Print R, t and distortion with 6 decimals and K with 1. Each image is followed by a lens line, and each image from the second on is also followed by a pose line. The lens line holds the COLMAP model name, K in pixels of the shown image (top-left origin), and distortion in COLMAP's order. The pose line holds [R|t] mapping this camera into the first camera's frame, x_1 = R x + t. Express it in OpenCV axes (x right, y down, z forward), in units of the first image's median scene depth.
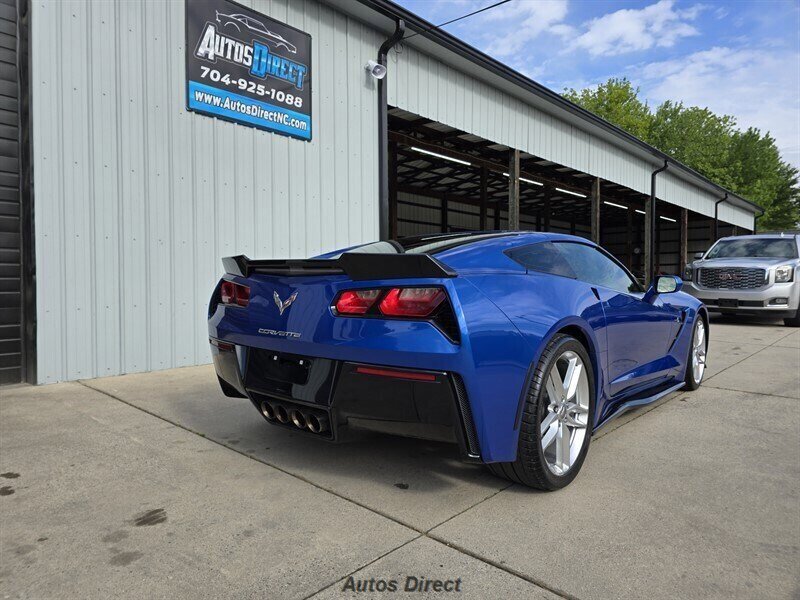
lens RADIAL K [[535.2, 0, 396.1], [0, 535.2, 297.1], [0, 0, 1]] dist [0.066687, -0.063775]
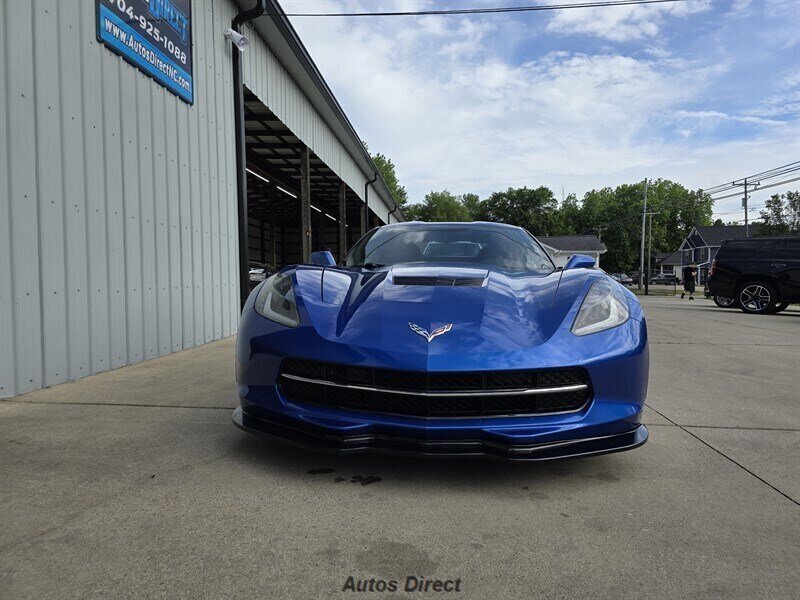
lens RADIAL K [[535.2, 0, 411.0], [0, 535.2, 296.3], [0, 0, 1]] dist [0.066687, -0.063775]
pose [[0.779071, -0.023613, 0.626491, -0.492276], [0.024554, 0.999673, 0.007144, 0.023138], [-0.626454, 0.009818, 0.779396, 0.112006]]
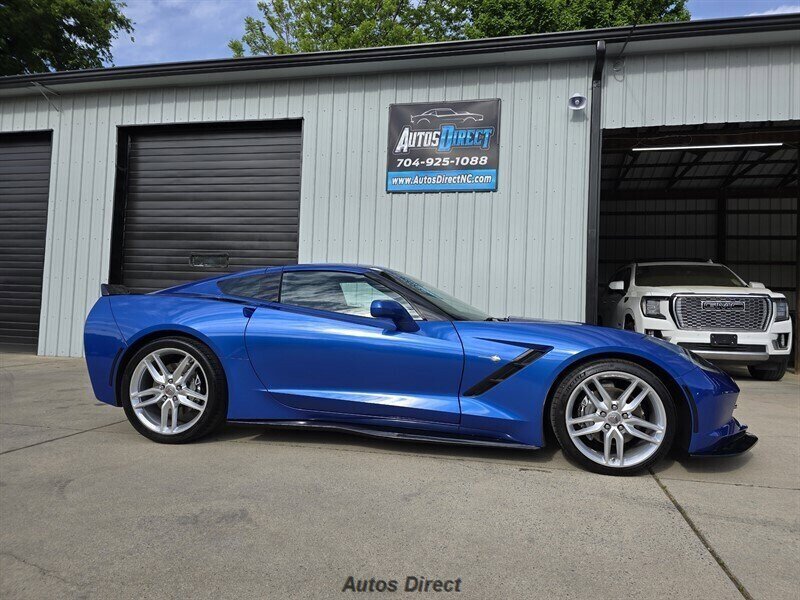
lens RADIAL K [[533.3, 0, 407.0], [0, 533.3, 298.8], [0, 0, 1]] dist [0.072445, -0.066138]
pose [[0.498254, -0.015691, -0.866889, 0.793645], [-0.058224, 0.996974, -0.051511, 0.002077], [0.865074, 0.076139, 0.495832, 0.343175]]
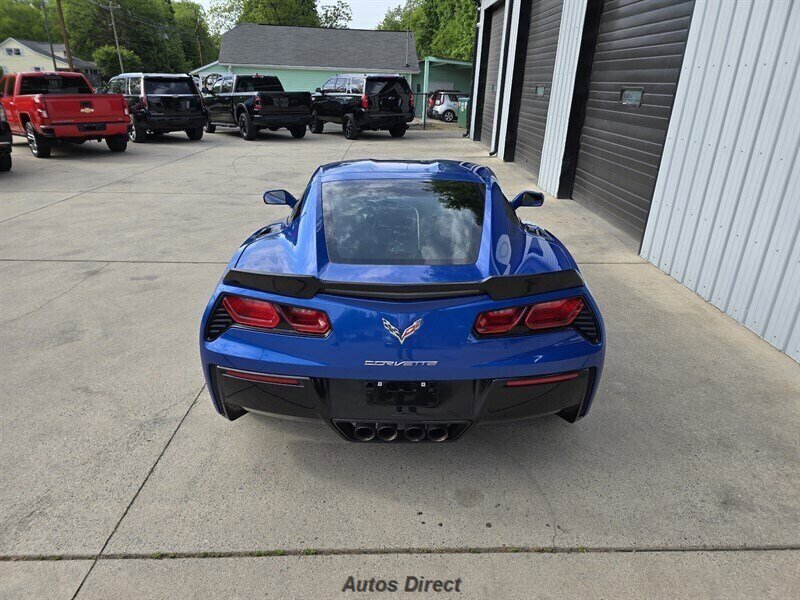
lens RADIAL K [[533.3, 0, 398.8], [0, 533.3, 305.0], [0, 0, 1]] dist [0.072445, -0.066138]
pose [[-0.719577, 0.246779, -0.649083, 0.506888], [-0.045633, 0.915897, 0.398810, -0.176377], [0.692911, 0.316594, -0.647798, 1.149850]]
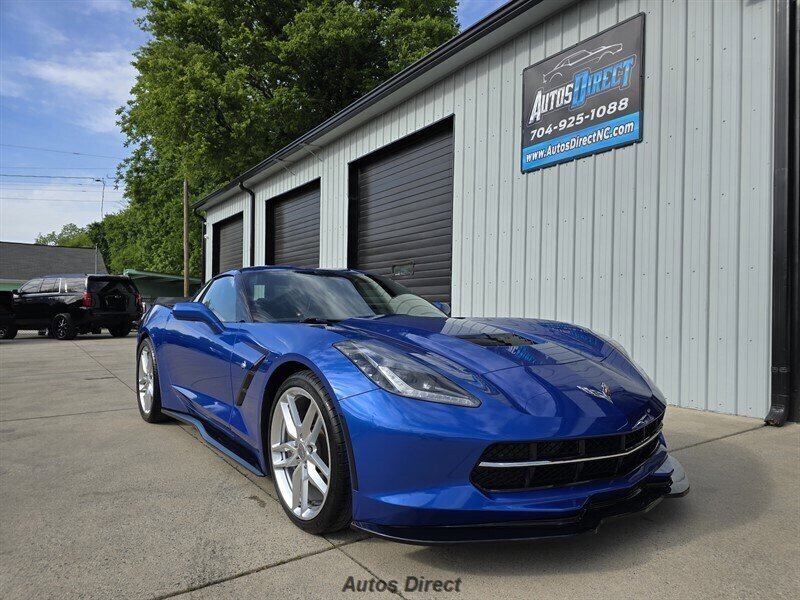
lens RADIAL K [[533.3, 0, 401.6], [0, 533.3, 309.6], [0, 0, 1]] dist [0.072445, -0.066138]
pose [[-0.220457, -0.008019, -0.975364, 0.798616], [-0.037960, 0.999279, 0.000364, -0.024979], [0.974658, 0.037106, -0.220603, 0.940045]]
